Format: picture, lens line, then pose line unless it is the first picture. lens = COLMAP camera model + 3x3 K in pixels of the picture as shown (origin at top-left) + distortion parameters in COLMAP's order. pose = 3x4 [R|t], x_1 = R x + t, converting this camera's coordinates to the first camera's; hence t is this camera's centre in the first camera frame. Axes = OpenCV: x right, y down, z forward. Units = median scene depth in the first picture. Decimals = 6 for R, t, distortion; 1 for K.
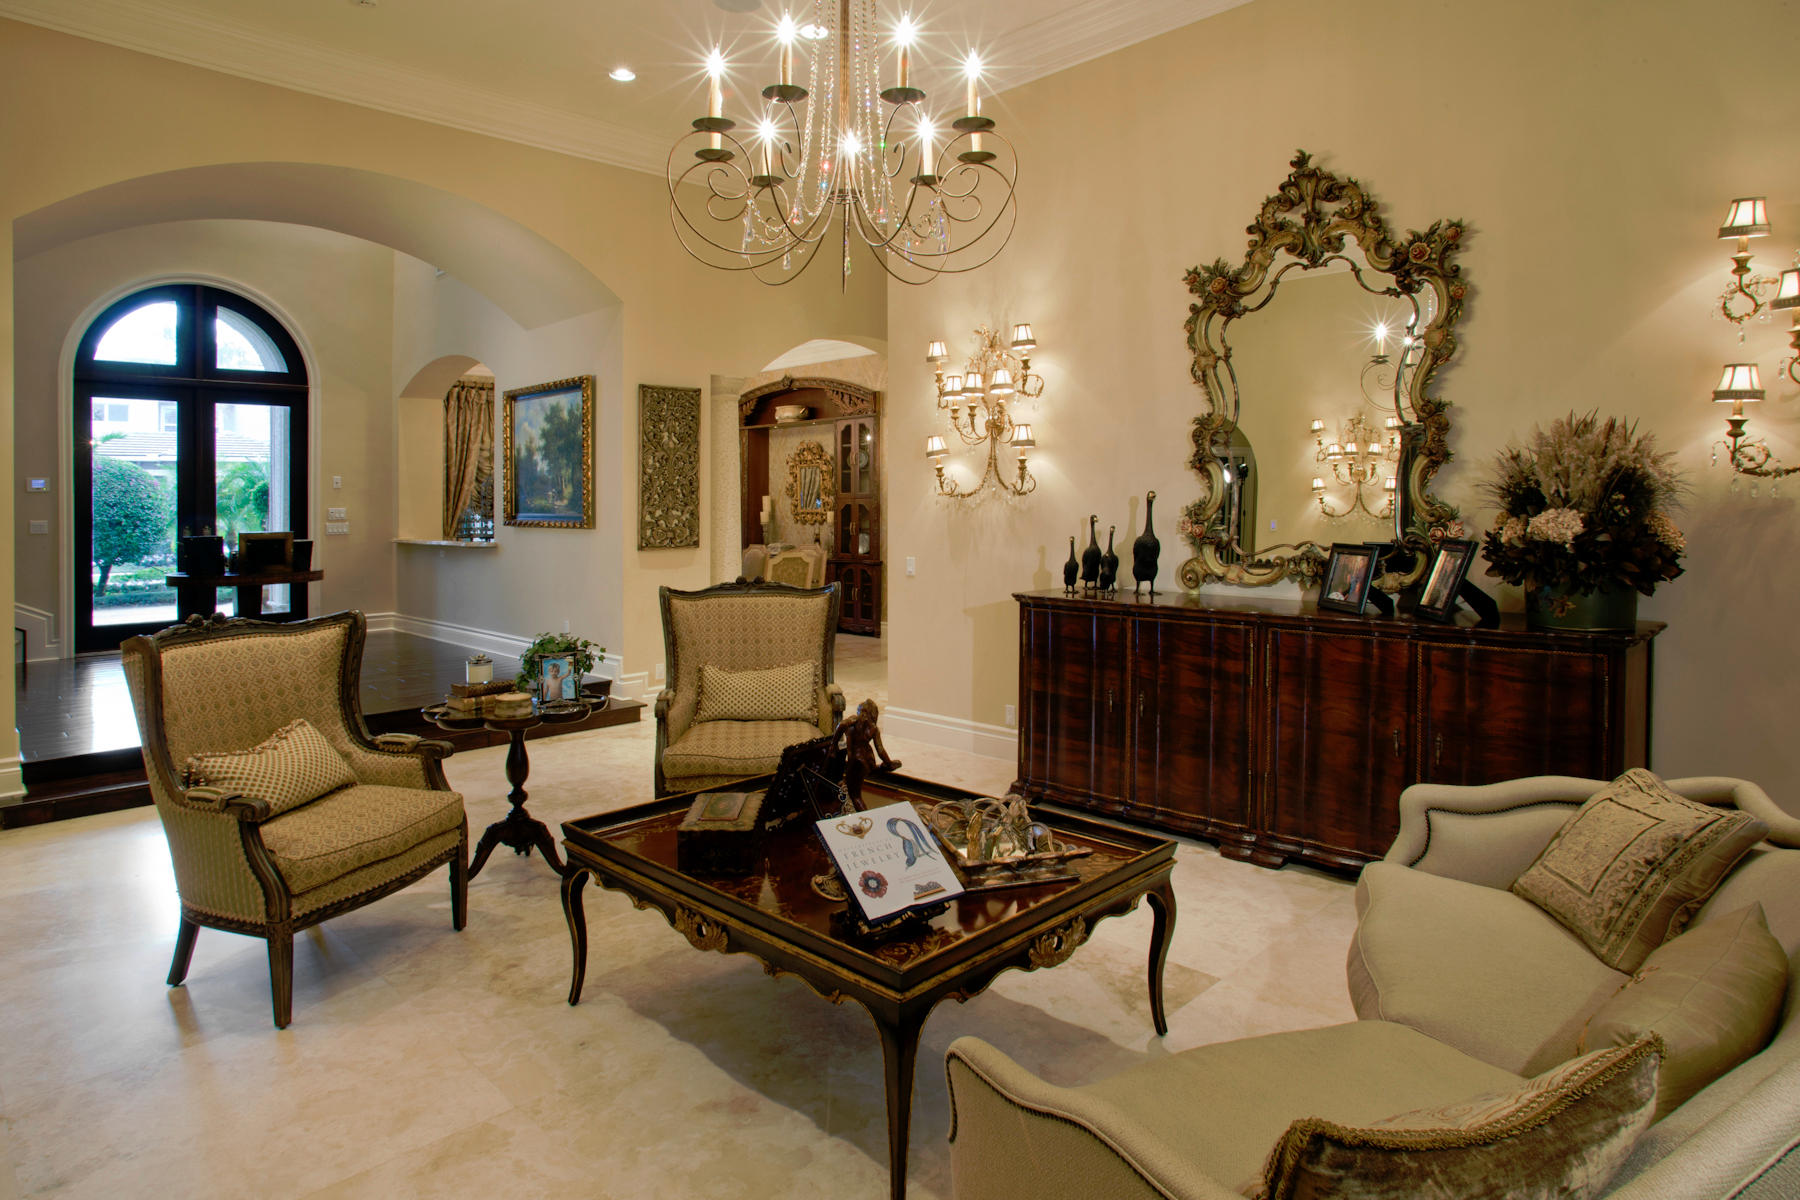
lens RADIAL K [[1027.3, 0, 900.0], [0, 1027.3, 600.0], [0, 0, 1]] dist [-0.000141, -0.000006]
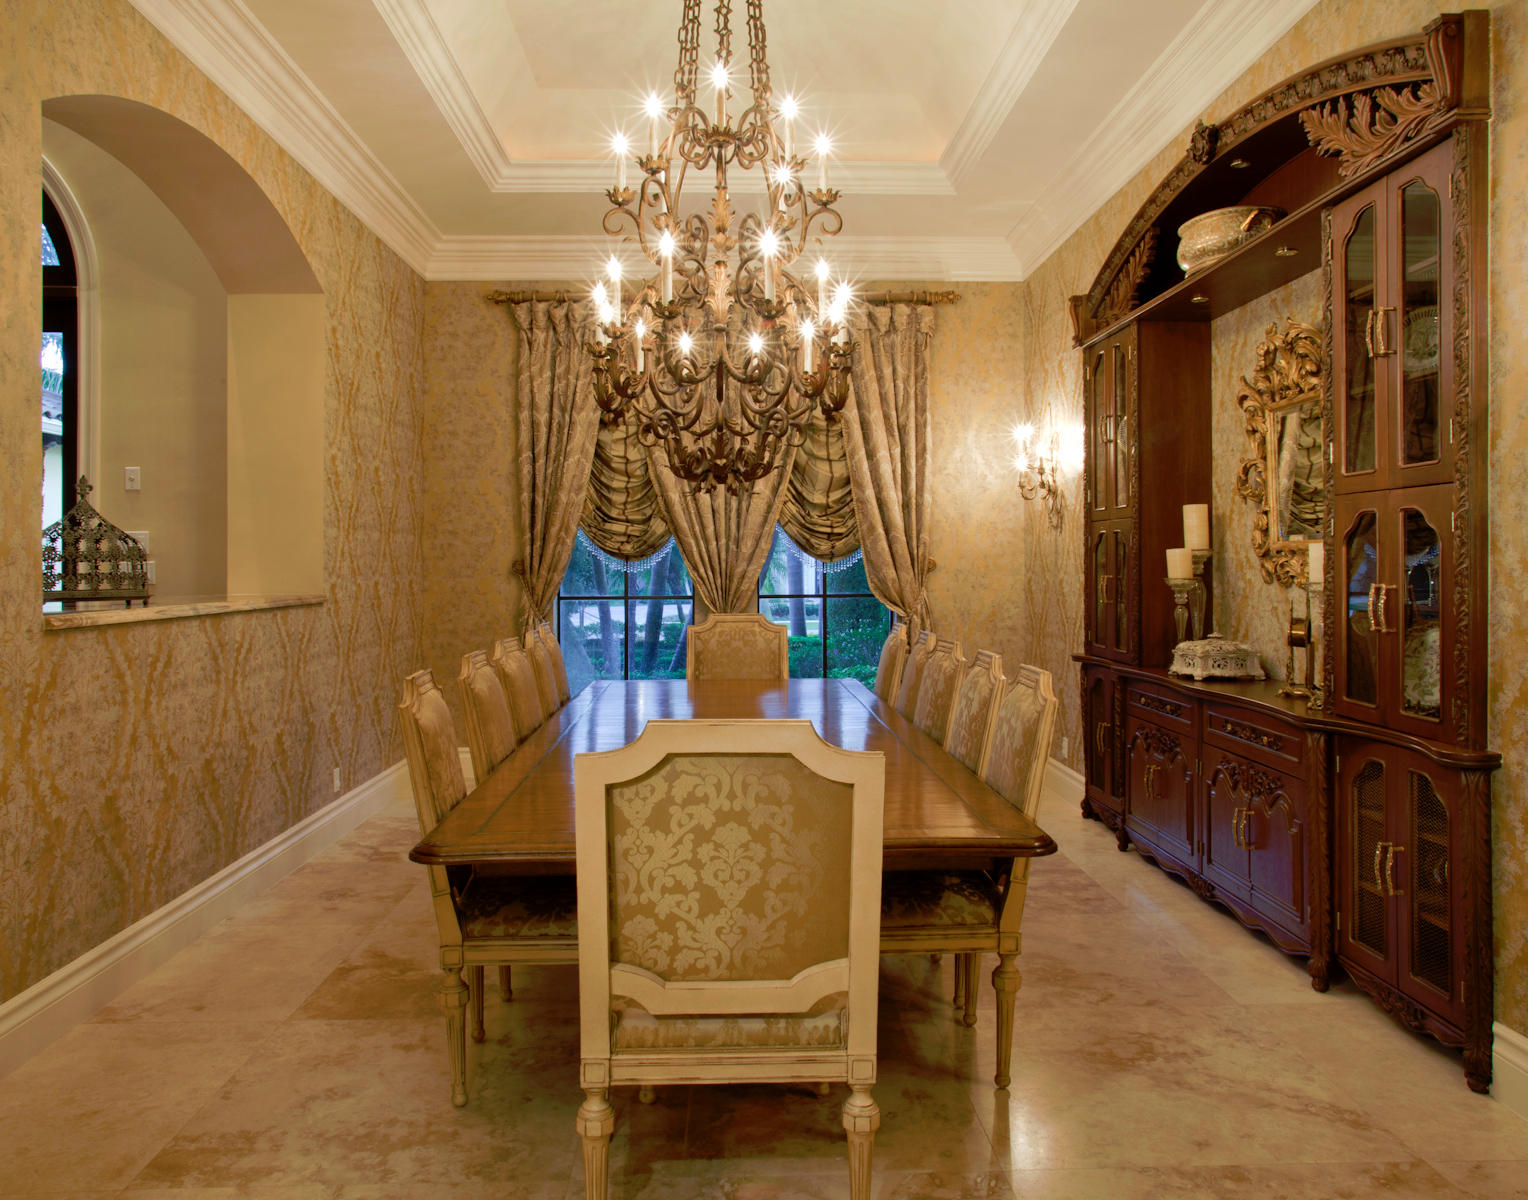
lens RADIAL K [[1131.3, 0, 763.2], [0, 1131.3, 546.7], [0, 0, 1]] dist [-0.000482, 0.000088]
pose [[0.725964, -0.001338, -0.687731, 0.035524], [-0.068255, 0.994921, -0.073986, -0.052445], [0.684337, 0.100652, 0.722185, 0.682501]]
